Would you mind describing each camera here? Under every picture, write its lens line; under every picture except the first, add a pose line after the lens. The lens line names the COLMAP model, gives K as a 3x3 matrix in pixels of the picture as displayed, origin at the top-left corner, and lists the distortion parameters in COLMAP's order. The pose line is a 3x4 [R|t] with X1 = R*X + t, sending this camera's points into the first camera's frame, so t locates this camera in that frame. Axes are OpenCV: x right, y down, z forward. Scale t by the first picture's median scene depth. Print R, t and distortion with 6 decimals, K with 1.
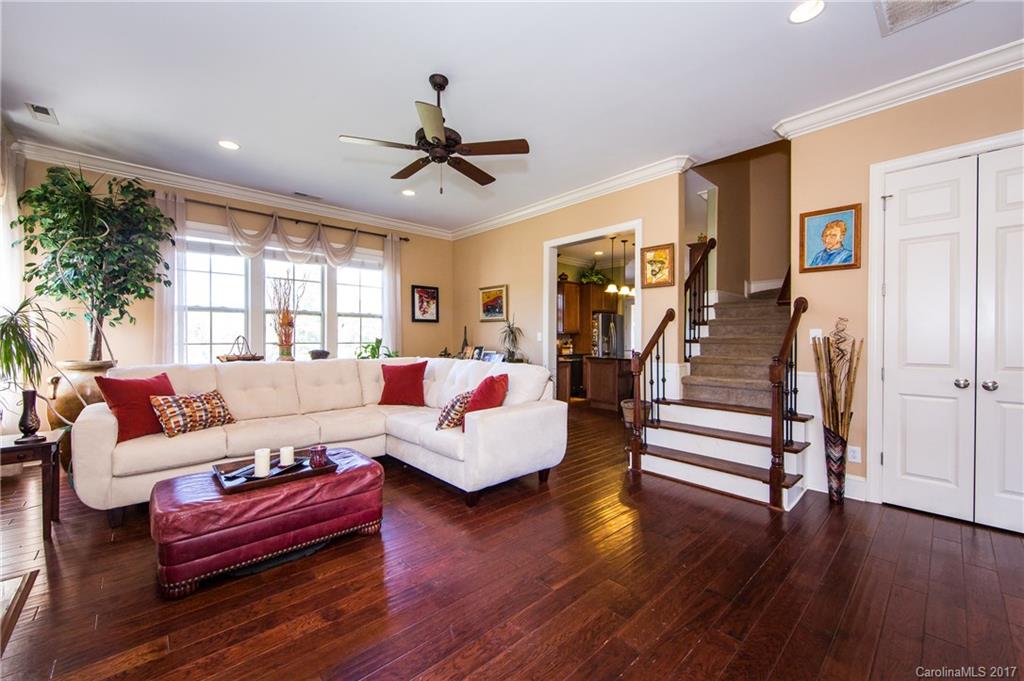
lens RADIAL K [[409.4, 0, 509.5], [0, 409.4, 336.3], [0, 0, 1]] dist [0.011141, -0.001312]
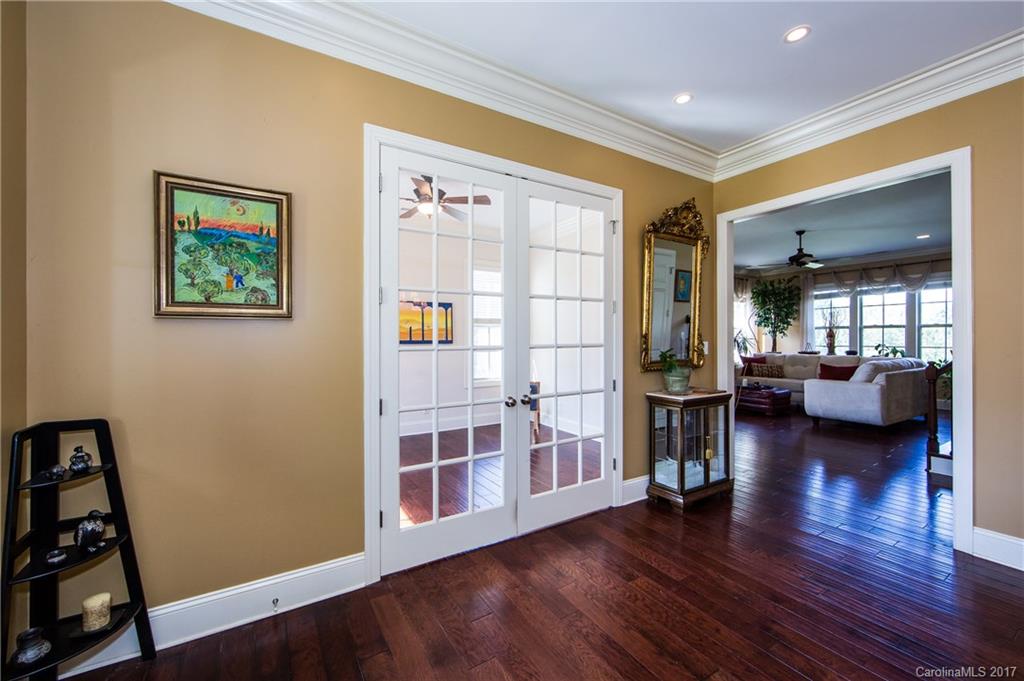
lens RADIAL K [[409.4, 0, 511.9], [0, 409.4, 335.5], [0, 0, 1]] dist [0.011141, -0.001312]
pose [[-0.173989, -0.014077, -0.984647, 1.281992], [-0.000847, 0.999900, -0.014146, -0.002048], [0.984747, -0.001627, -0.173983, -0.098319]]
